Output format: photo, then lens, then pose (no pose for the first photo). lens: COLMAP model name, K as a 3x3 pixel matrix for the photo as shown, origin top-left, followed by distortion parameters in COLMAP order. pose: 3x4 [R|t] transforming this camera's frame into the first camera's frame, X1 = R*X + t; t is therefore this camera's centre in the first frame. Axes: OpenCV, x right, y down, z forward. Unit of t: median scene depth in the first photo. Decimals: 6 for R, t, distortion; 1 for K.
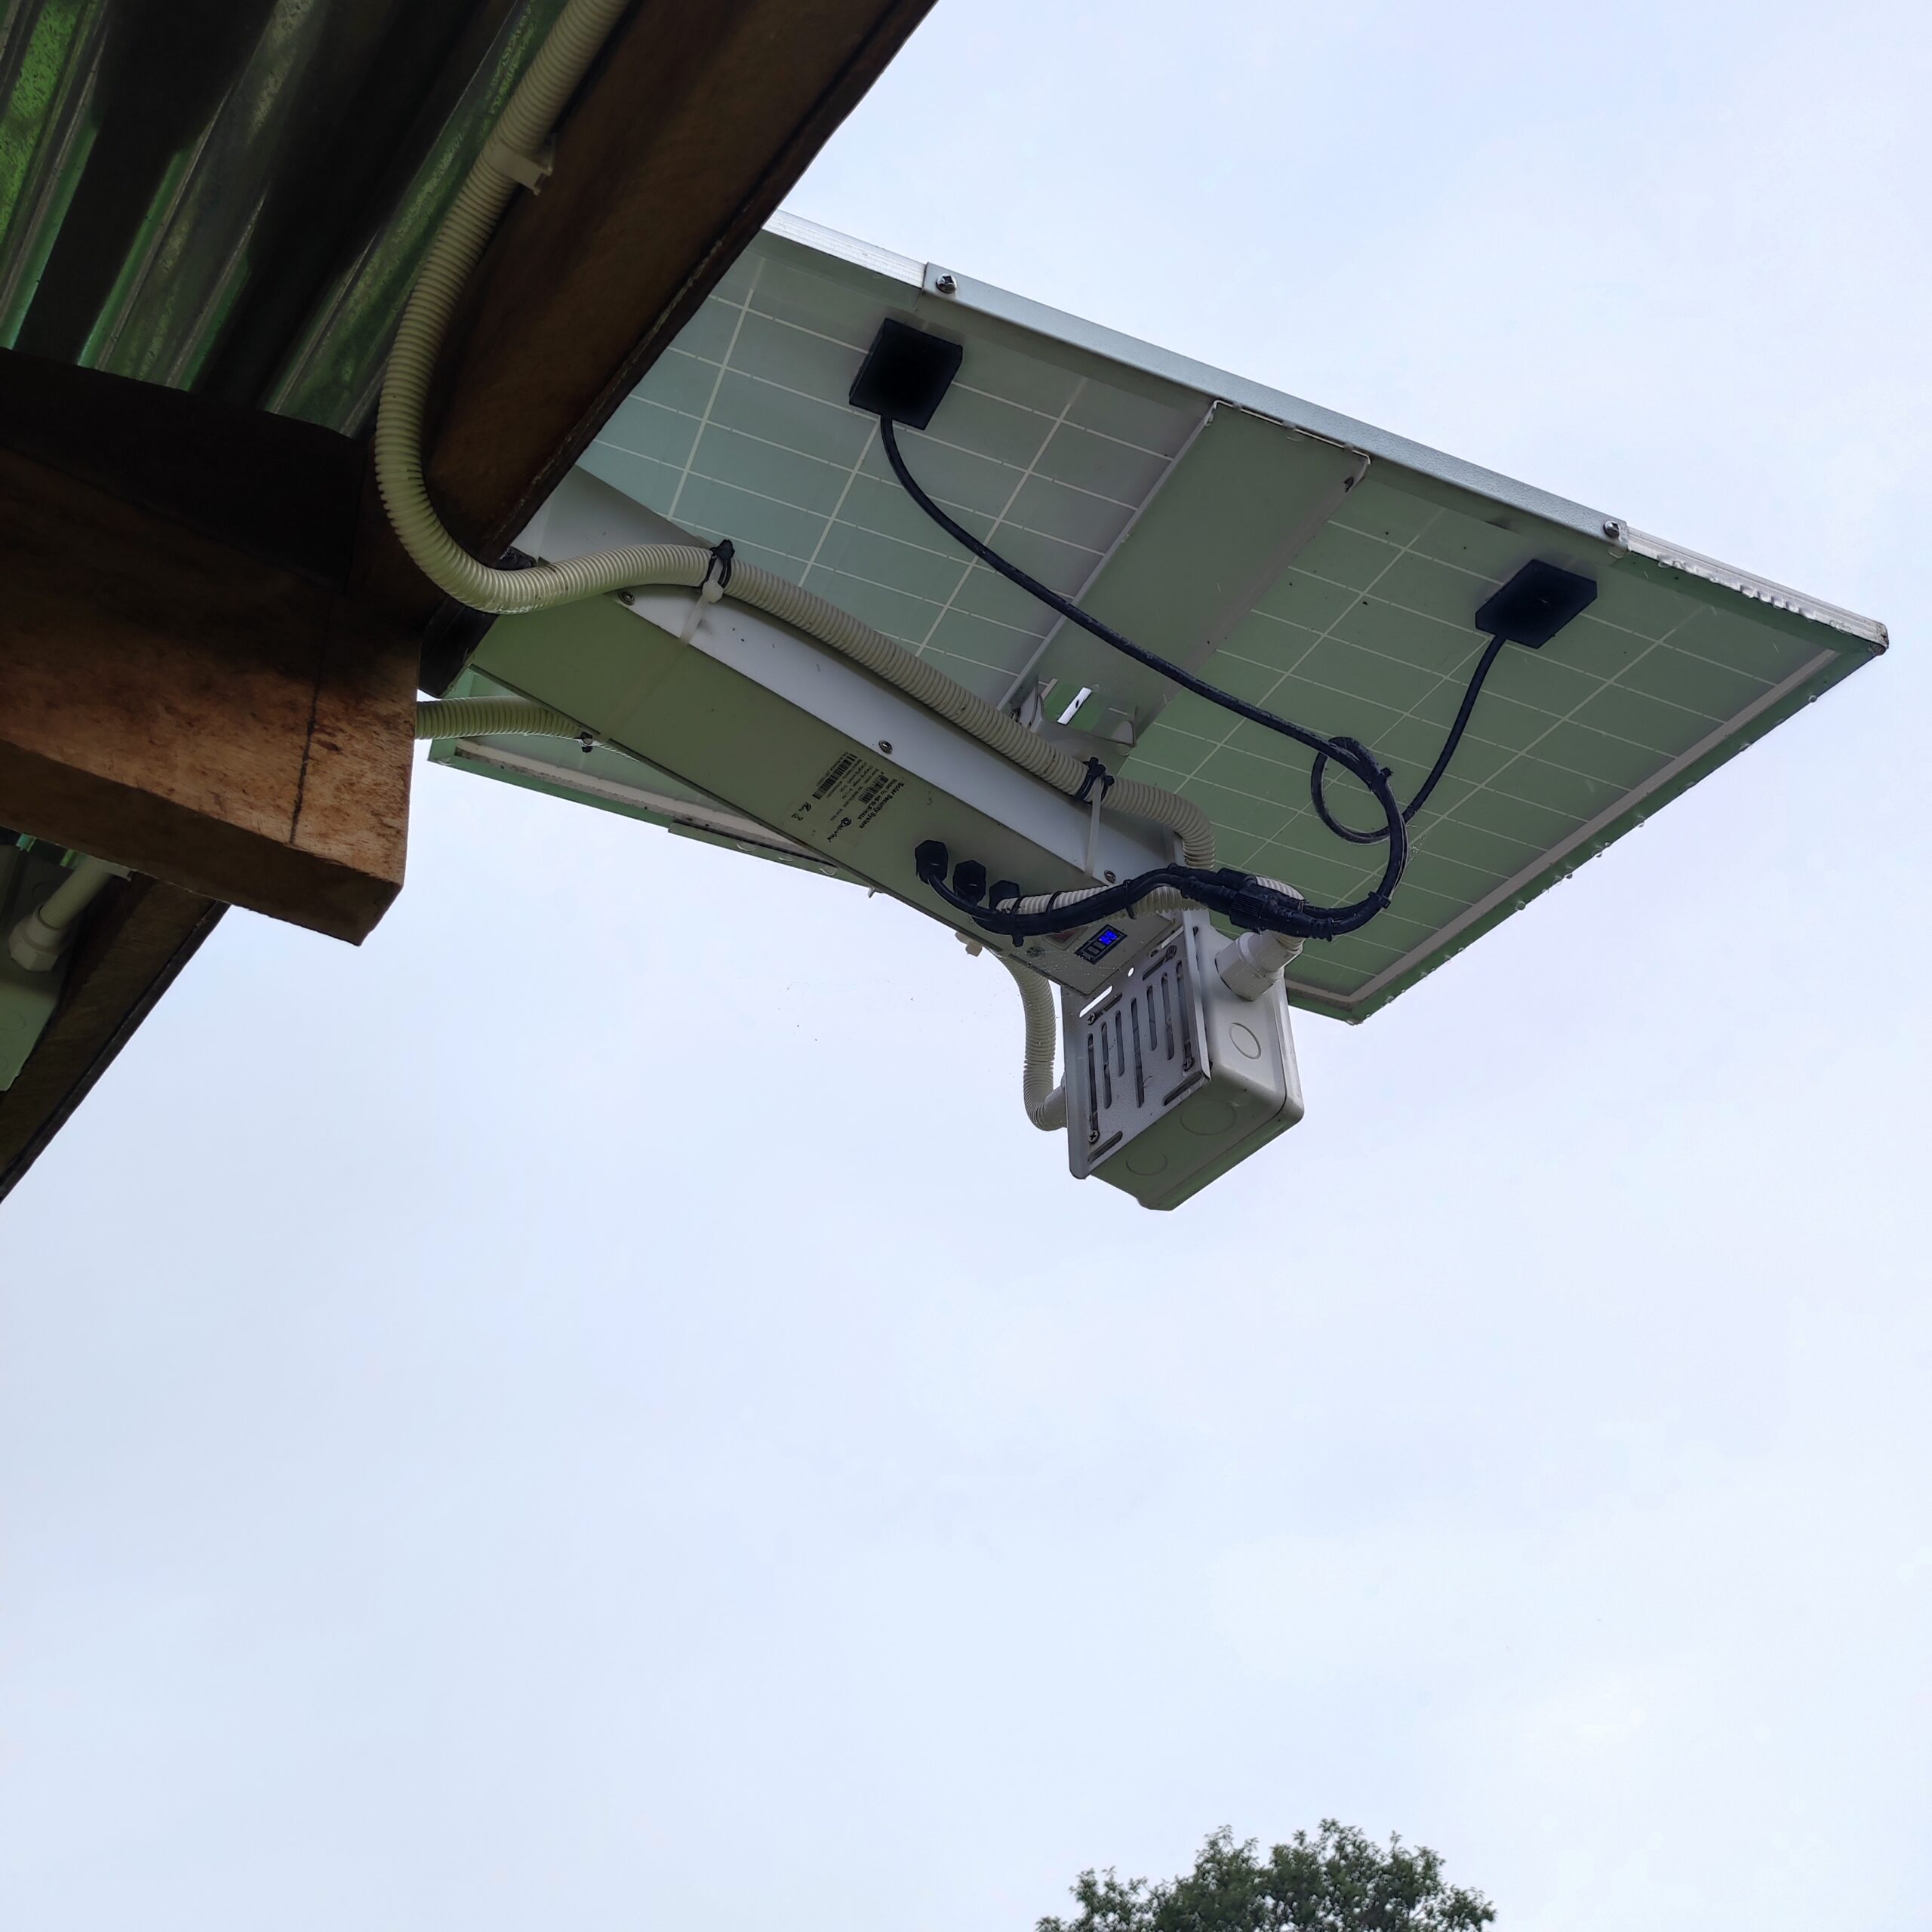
lens RADIAL K [[1930.5, 0, 974.7], [0, 1930.5, 956.5], [0, 0, 1]] dist [0.018404, -0.008657]
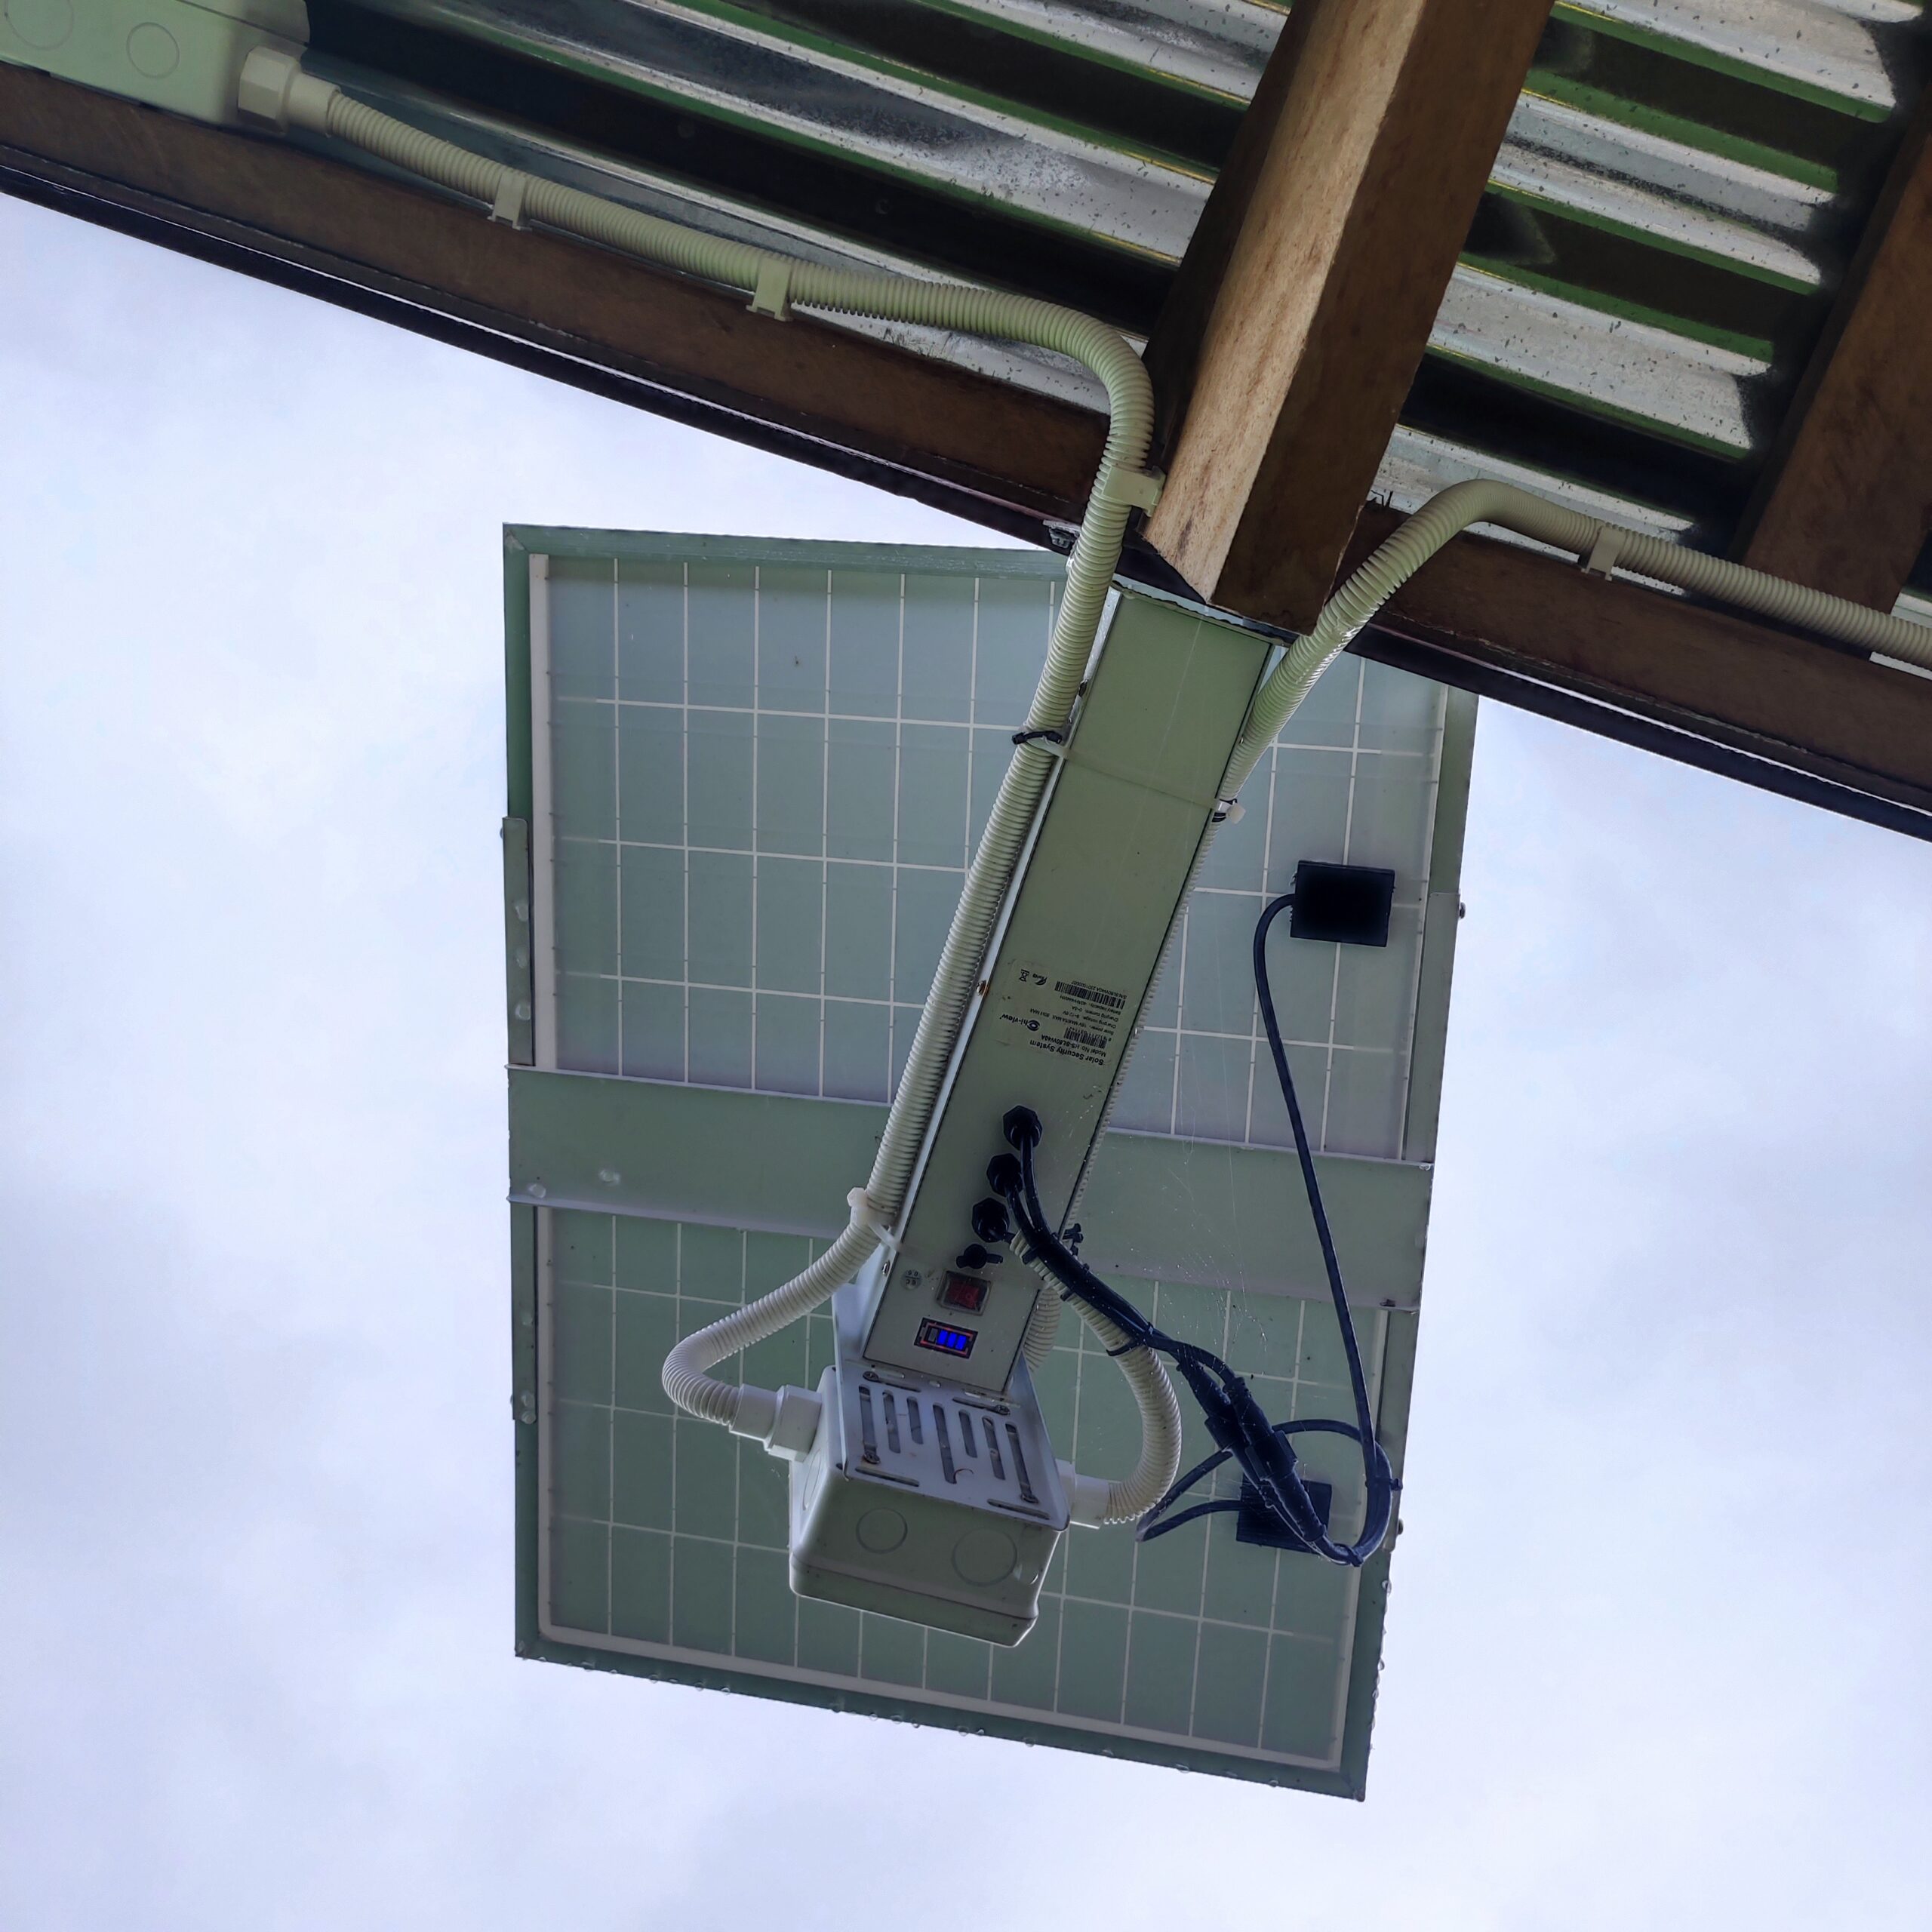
lens RADIAL K [[1930.5, 0, 974.7], [0, 1930.5, 956.5], [0, 0, 1]] dist [0.018404, -0.008657]
pose [[0.322284, 0.910742, 0.258229, -0.347007], [-0.579726, 0.405531, -0.706727, 0.589178], [-0.748365, 0.078065, 0.658677, 0.419966]]
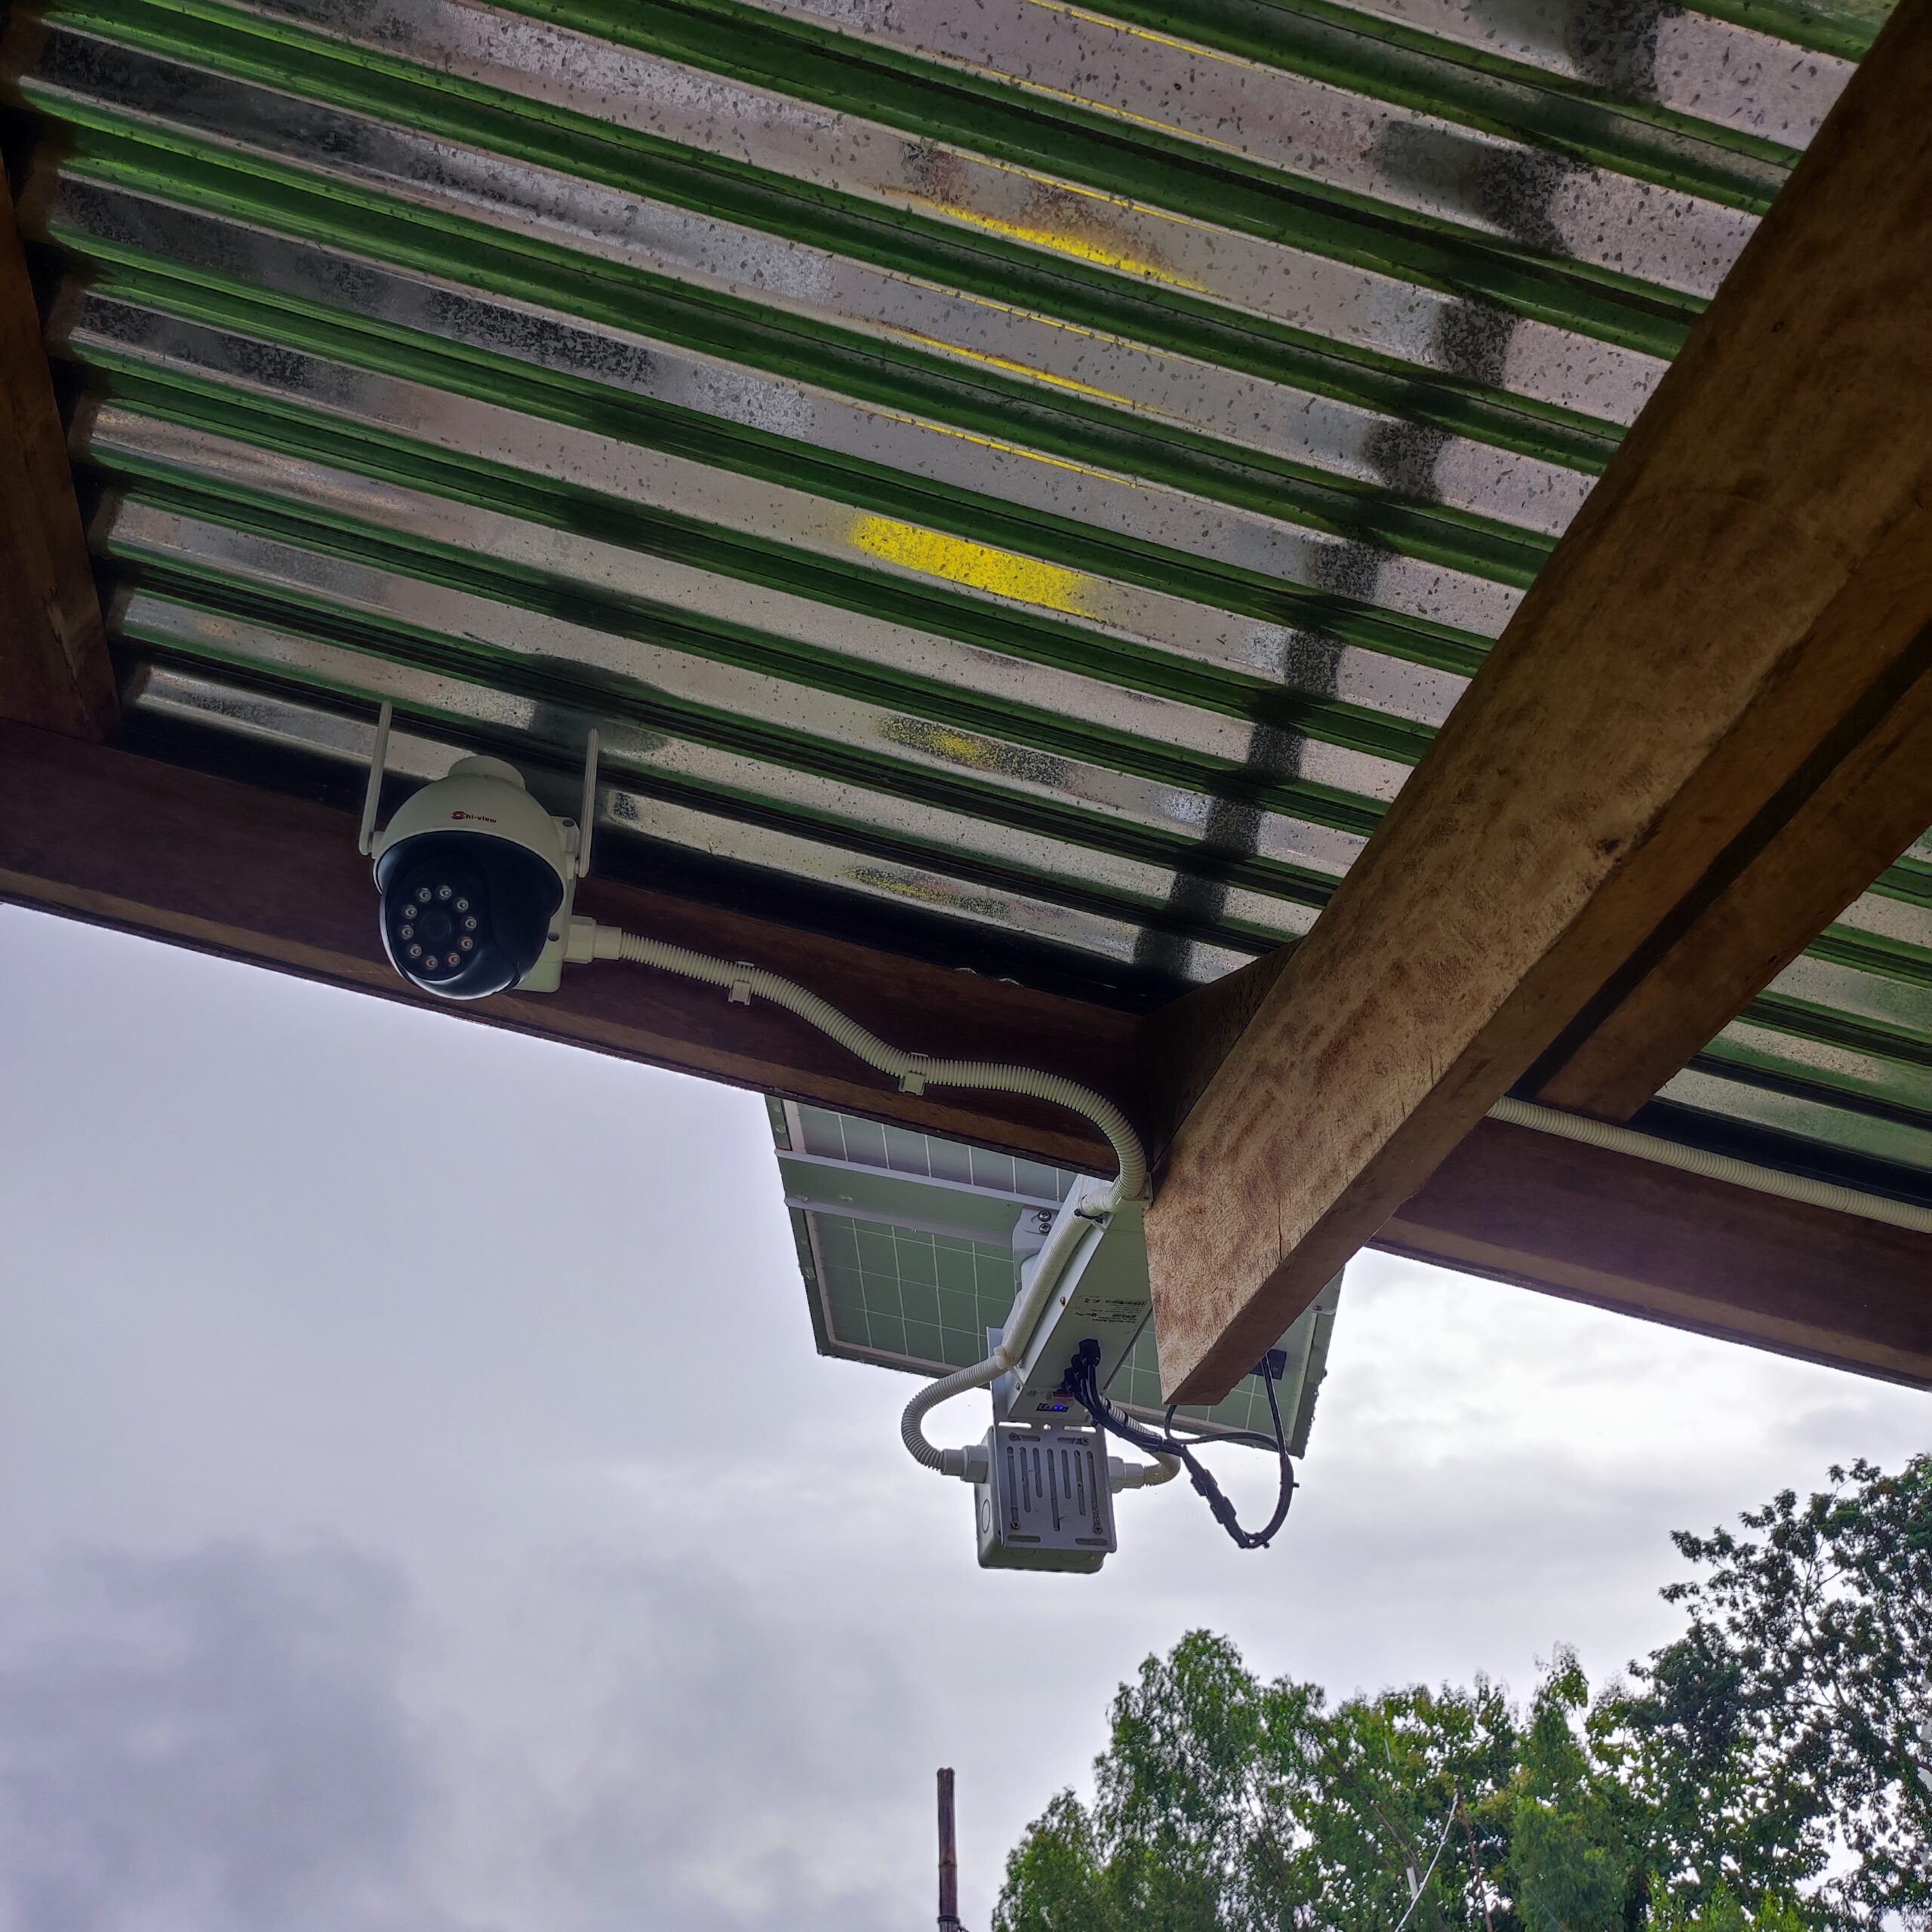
lens RADIAL K [[1930.5, 0, 974.7], [0, 1930.5, 956.5], [0, 0, 1]] dist [0.018404, -0.008657]
pose [[0.399625, 0.575715, 0.713338, -1.435533], [-0.592232, 0.756121, -0.278465, 0.217102], [-0.699686, -0.311180, 0.643122, 0.132776]]
